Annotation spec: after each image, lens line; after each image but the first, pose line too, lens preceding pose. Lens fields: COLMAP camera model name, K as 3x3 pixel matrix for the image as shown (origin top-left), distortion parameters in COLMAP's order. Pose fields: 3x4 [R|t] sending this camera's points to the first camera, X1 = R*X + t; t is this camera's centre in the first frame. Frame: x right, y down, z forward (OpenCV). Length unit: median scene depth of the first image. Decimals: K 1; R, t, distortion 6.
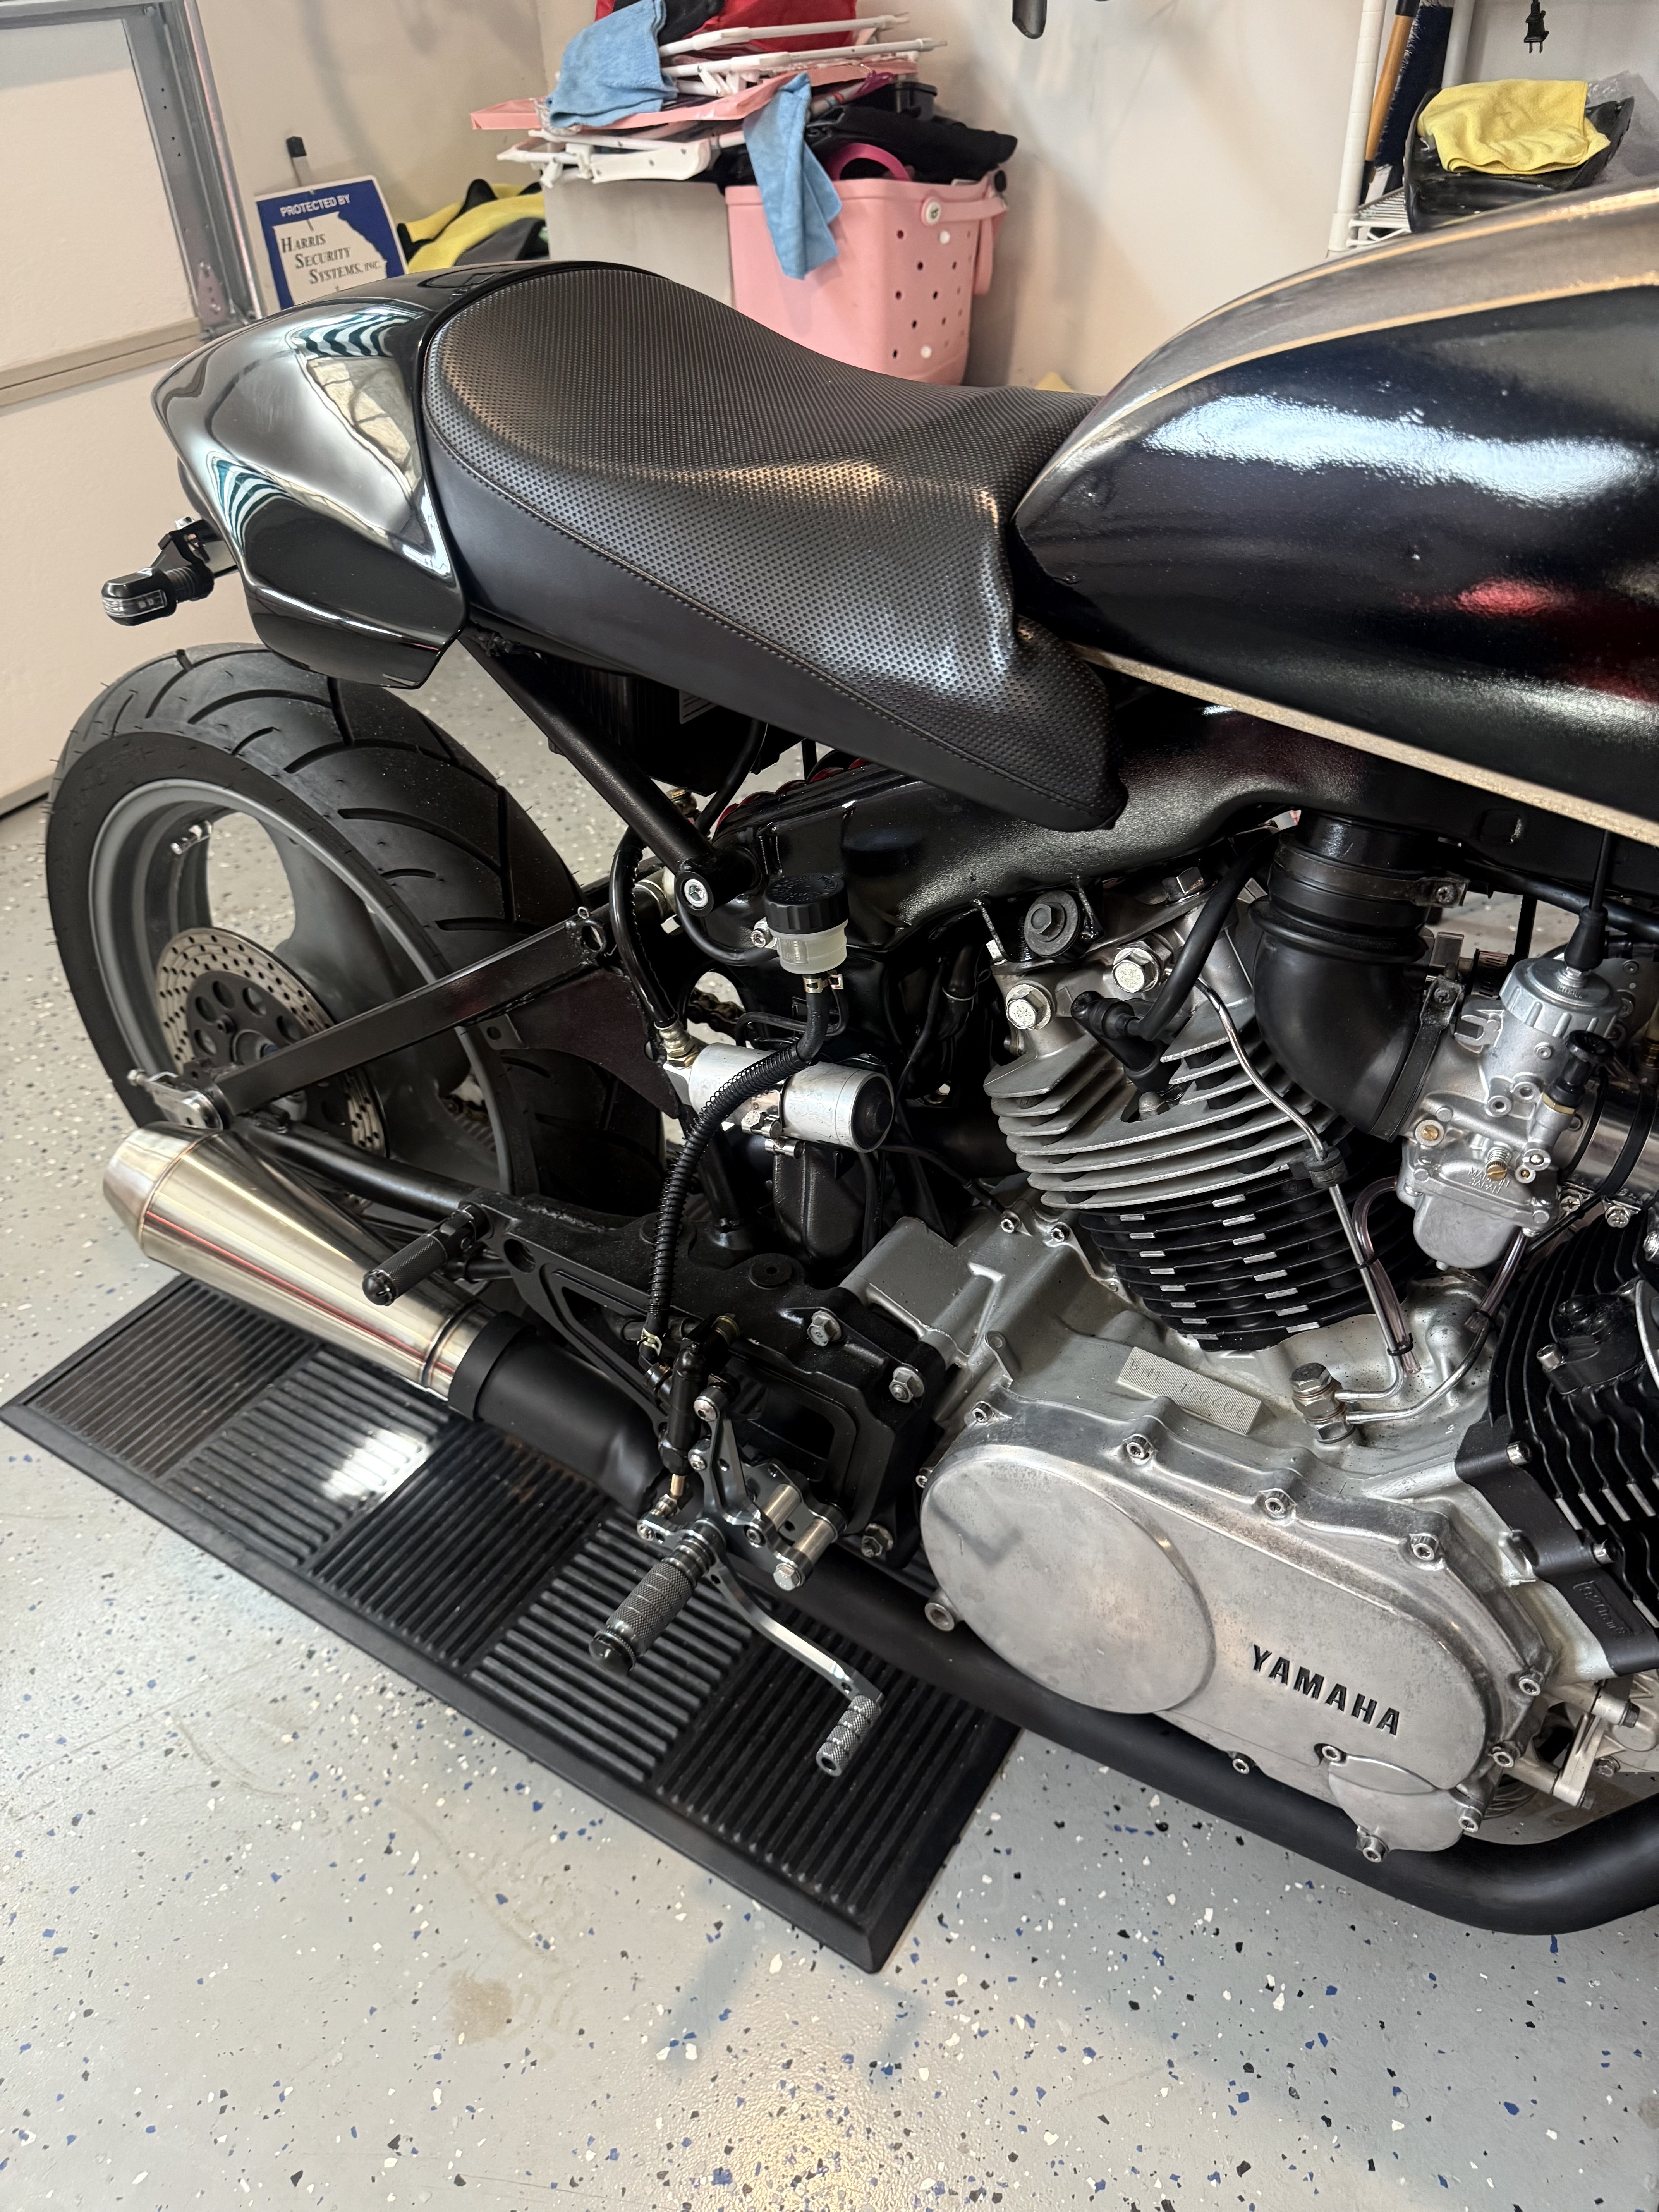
lens RADIAL K [[1579.5, 0, 838.3], [0, 1579.5, 1097.8], [0, 0, 1]] dist [0.019991, -0.020468]
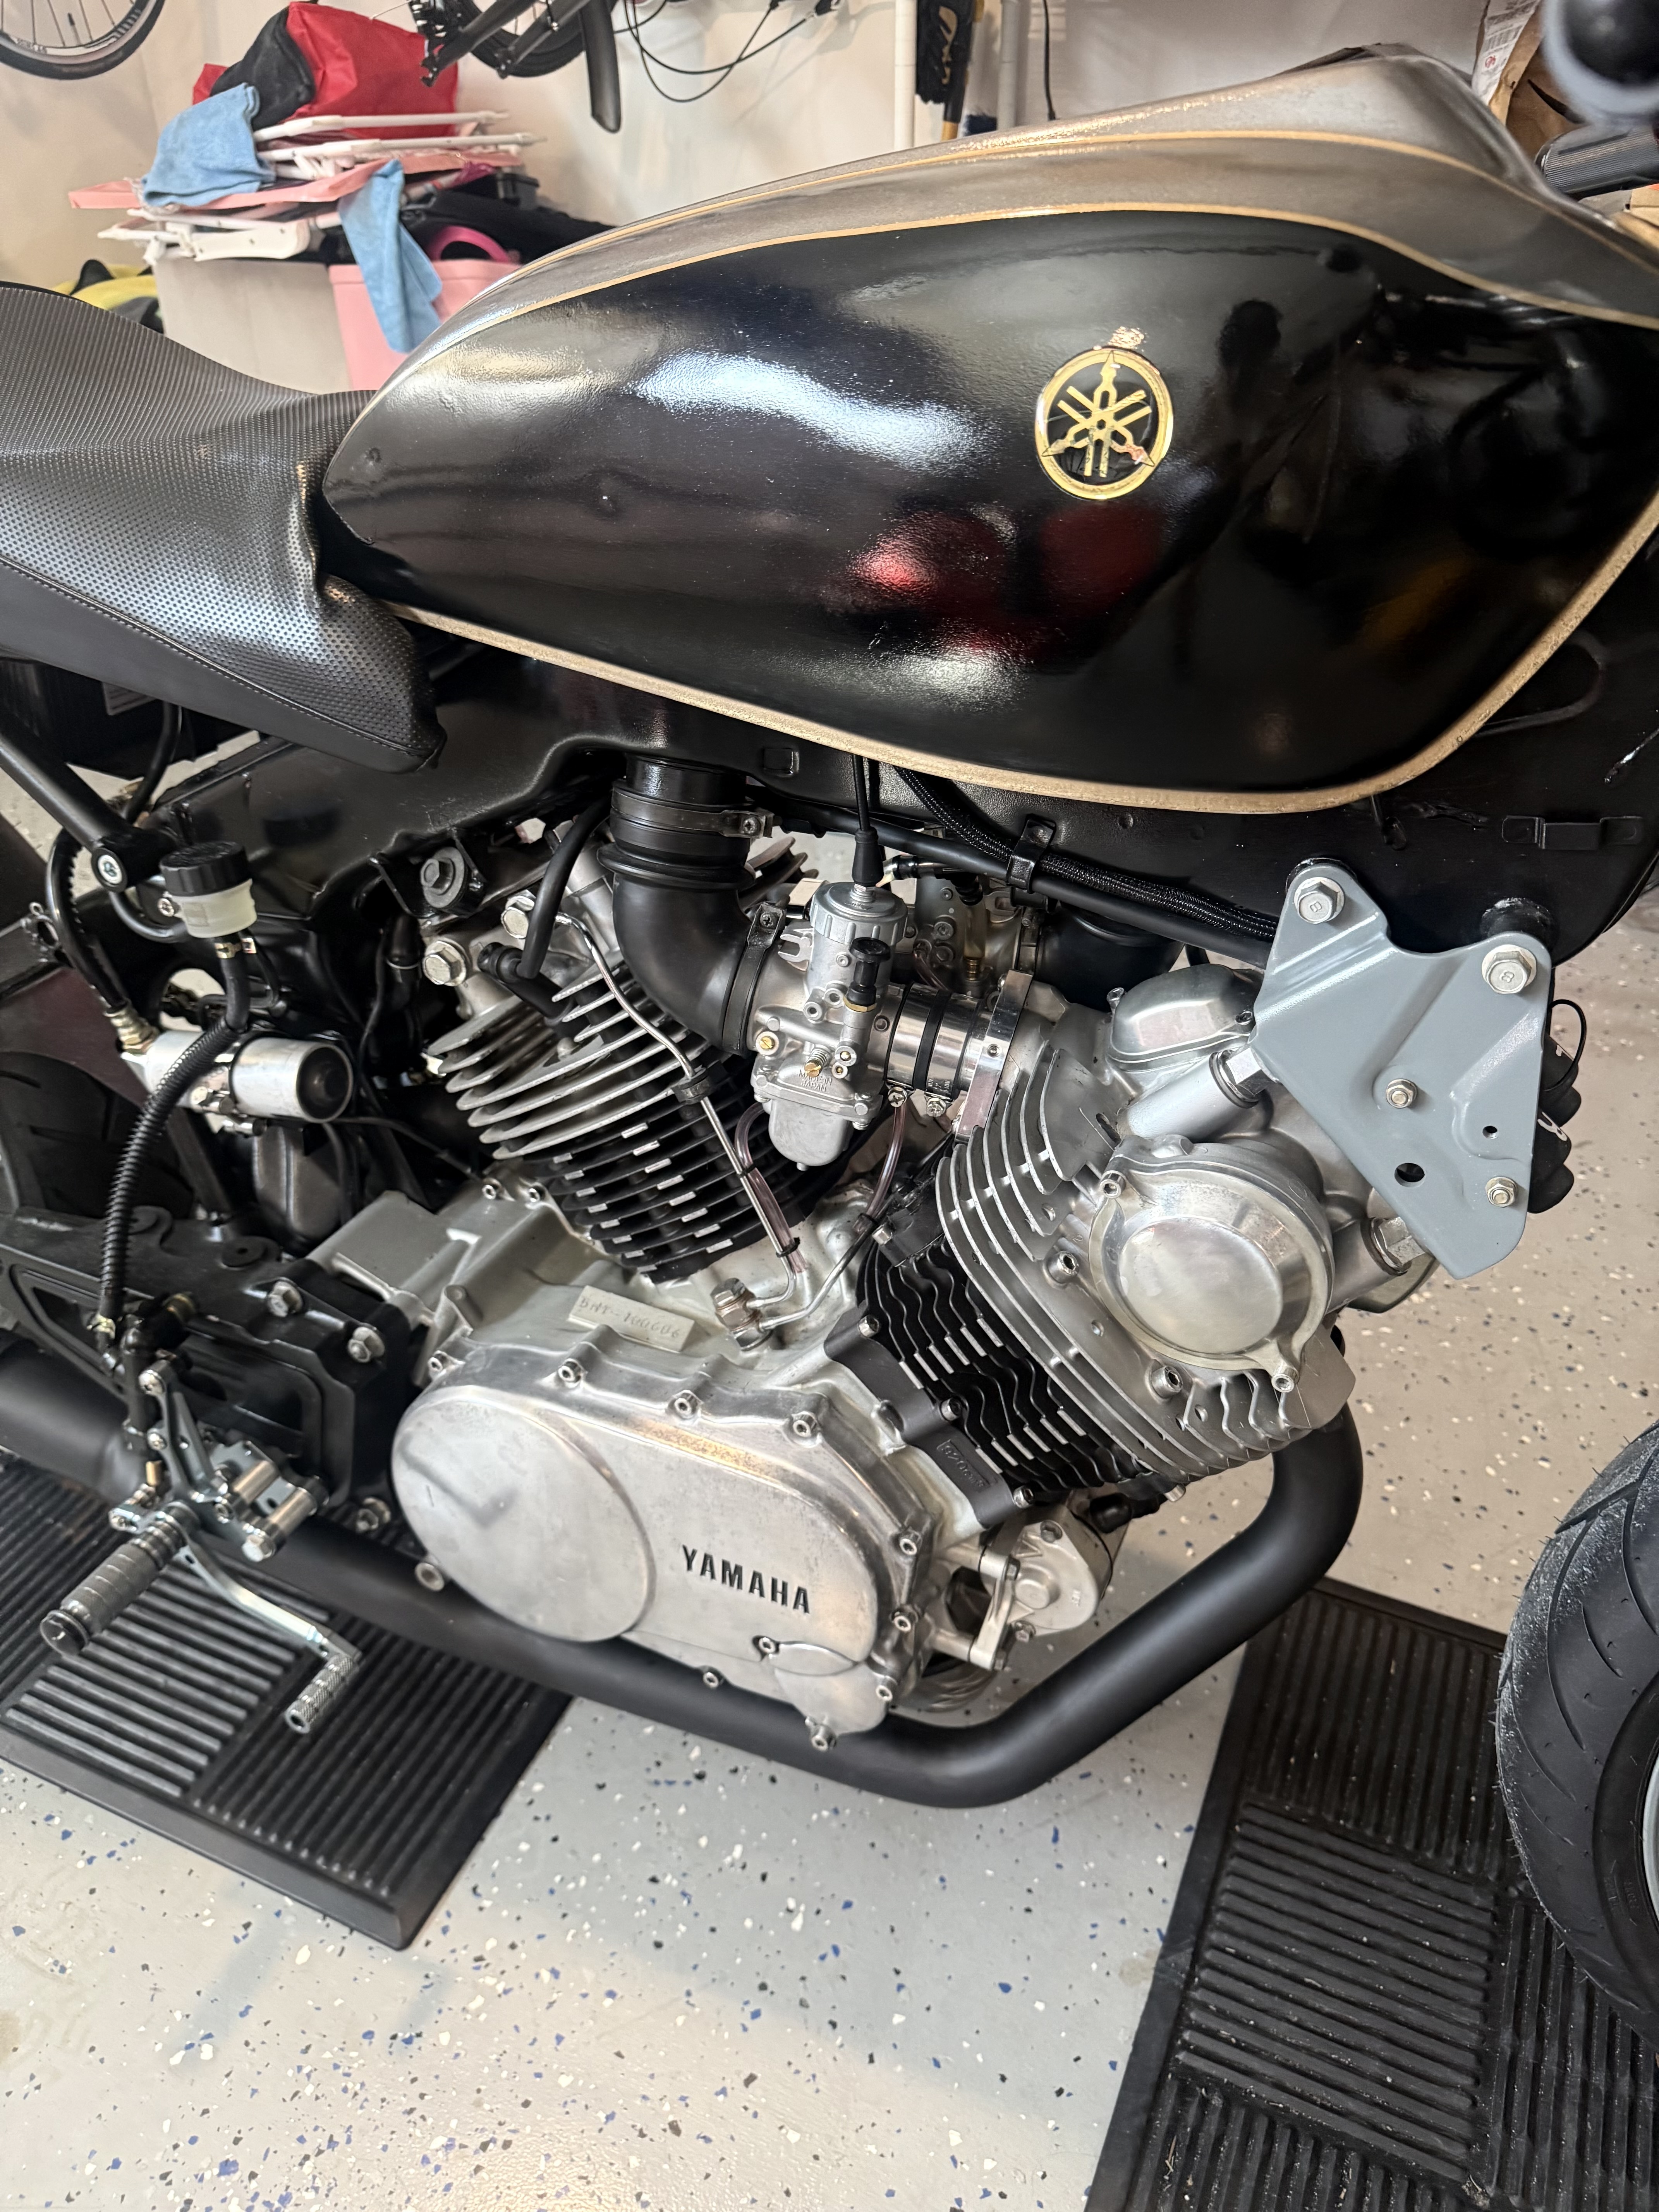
lens RADIAL K [[1579.5, 0, 841.9], [0, 1579.5, 1101.6], [0, 0, 1]] dist [0.019991, -0.020468]
pose [[0.987741, -0.058115, 0.144882, 0.197098], [0.065895, 0.996599, -0.049487, 0.090922], [-0.141513, 0.058428, 0.988211, -0.068664]]
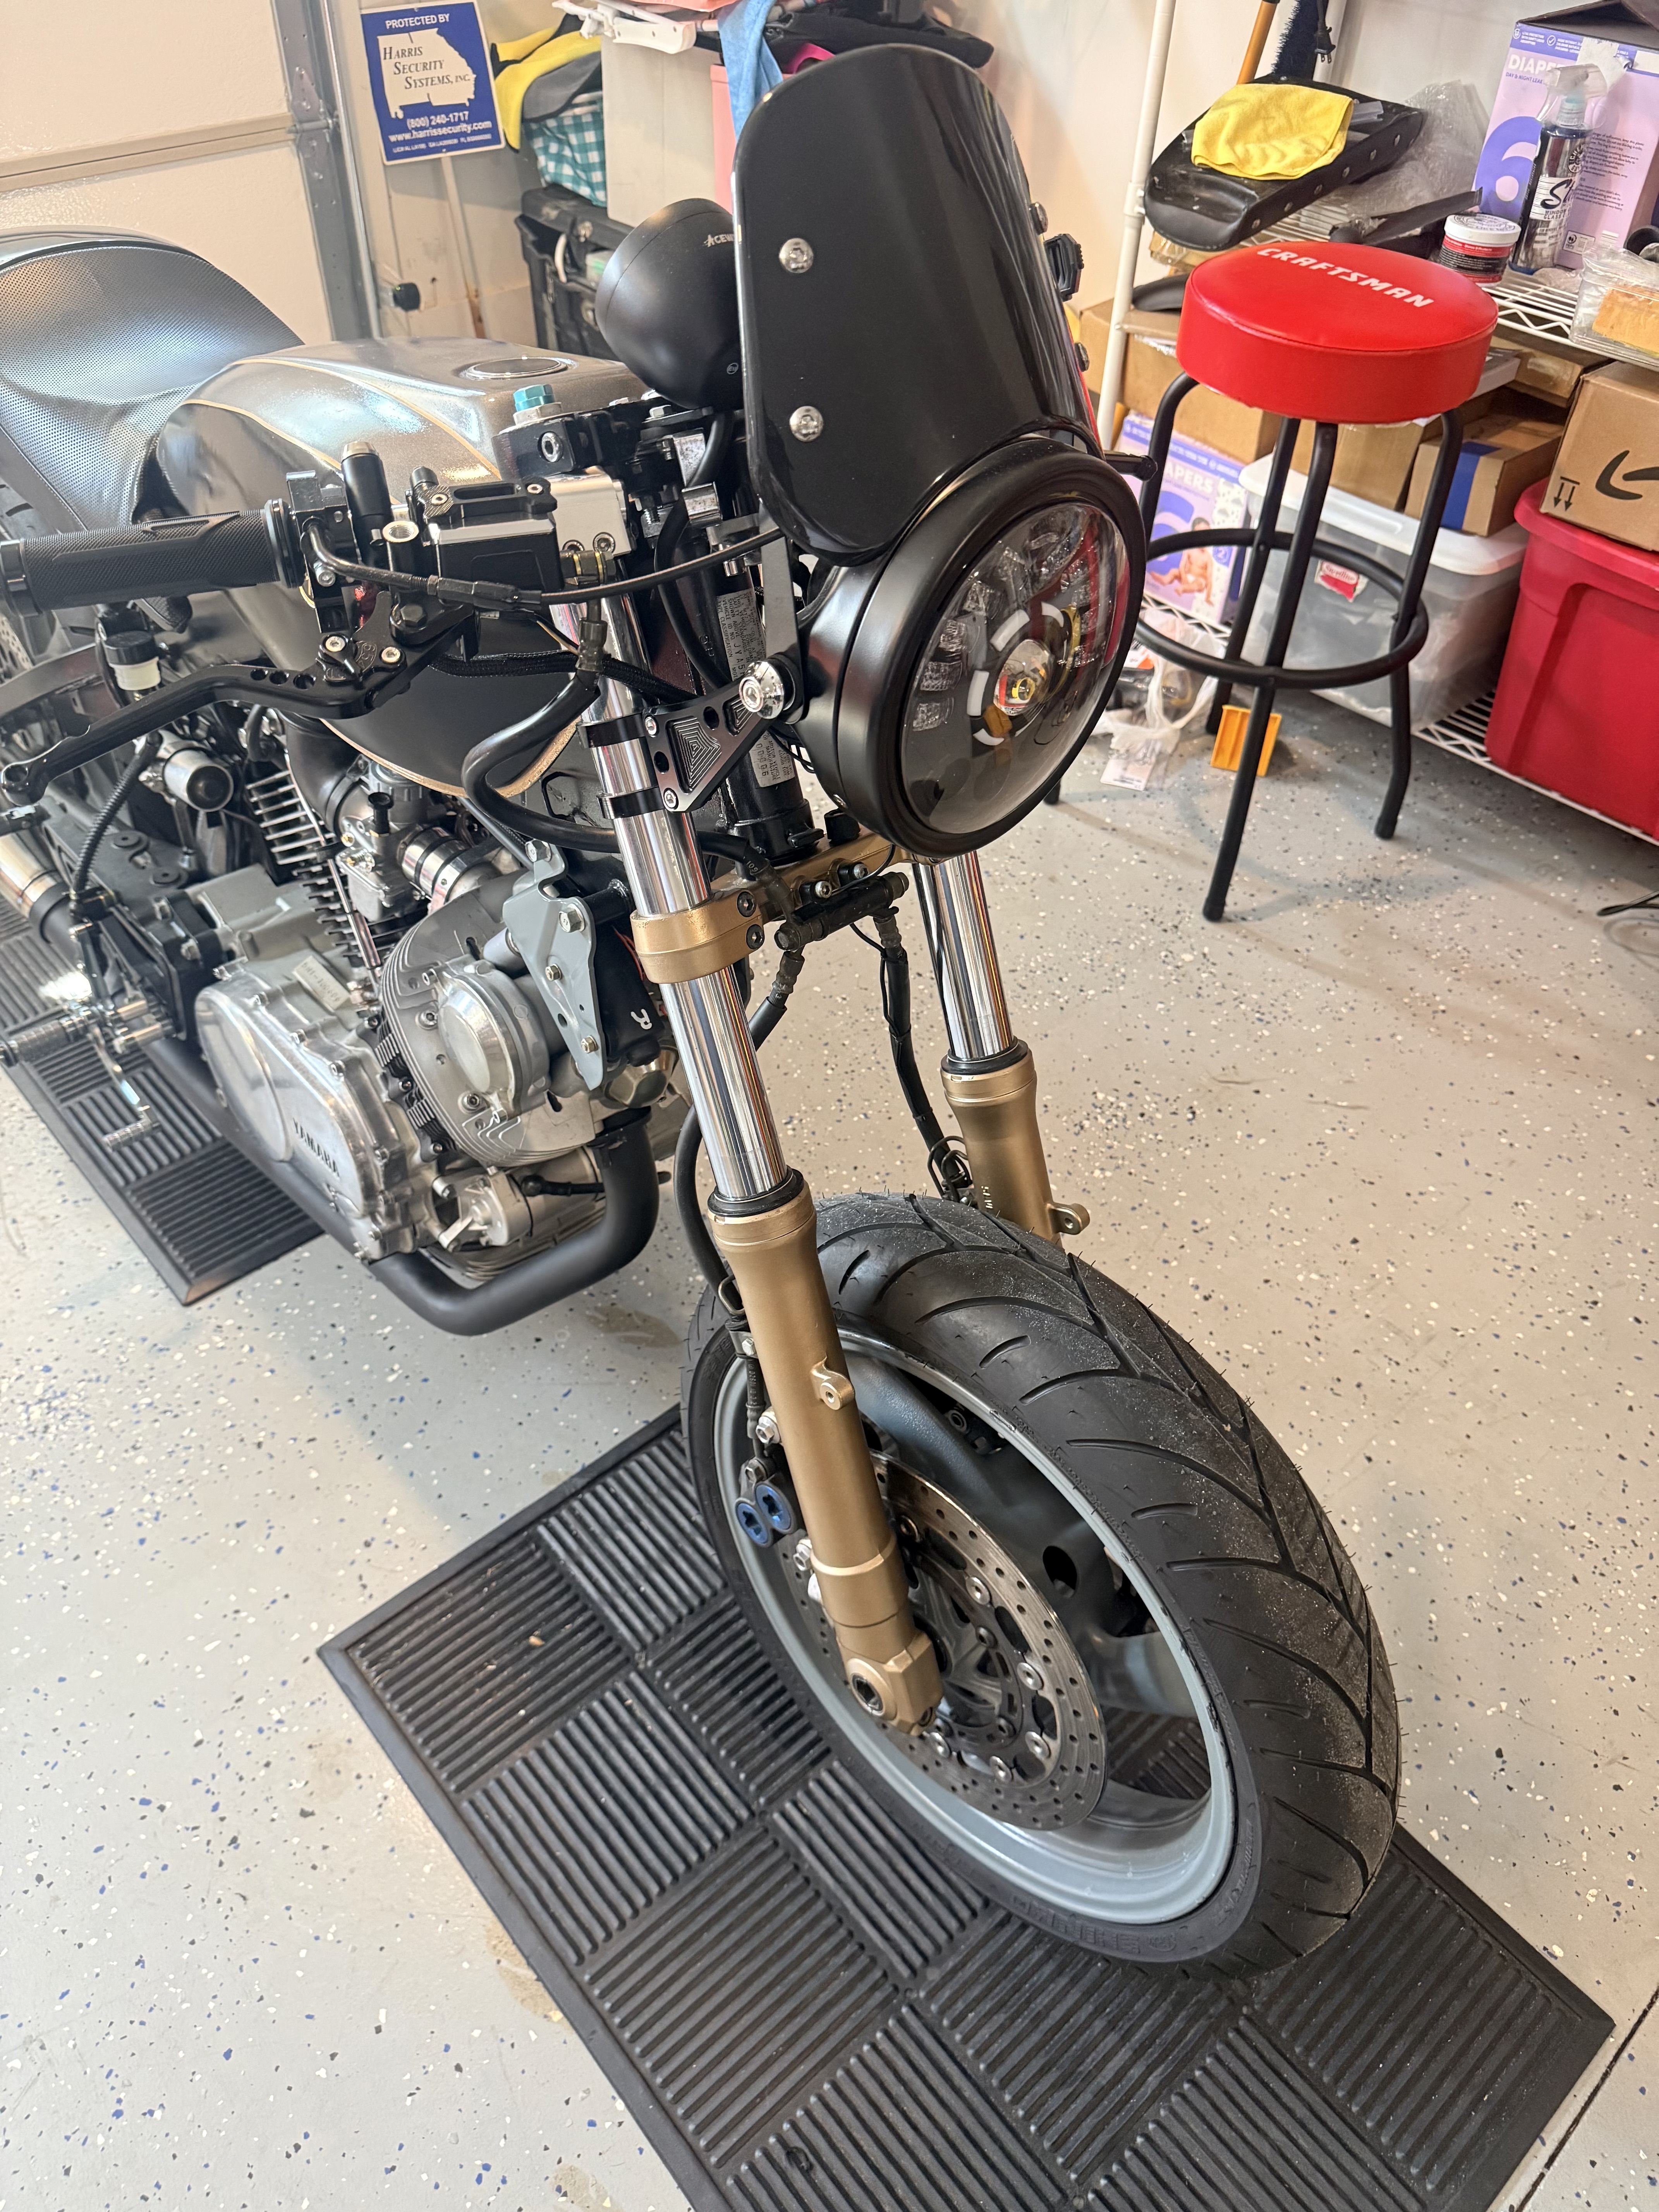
lens RADIAL K [[1579.5, 0, 835.8], [0, 1579.5, 1085.0], [0, 0, 1]] dist [0.019991, -0.020468]
pose [[0.961615, 0.233120, -0.144745, 0.943832], [-0.214162, 0.967389, 0.135252, -0.054997], [0.171554, -0.099061, 0.980182, -0.546603]]
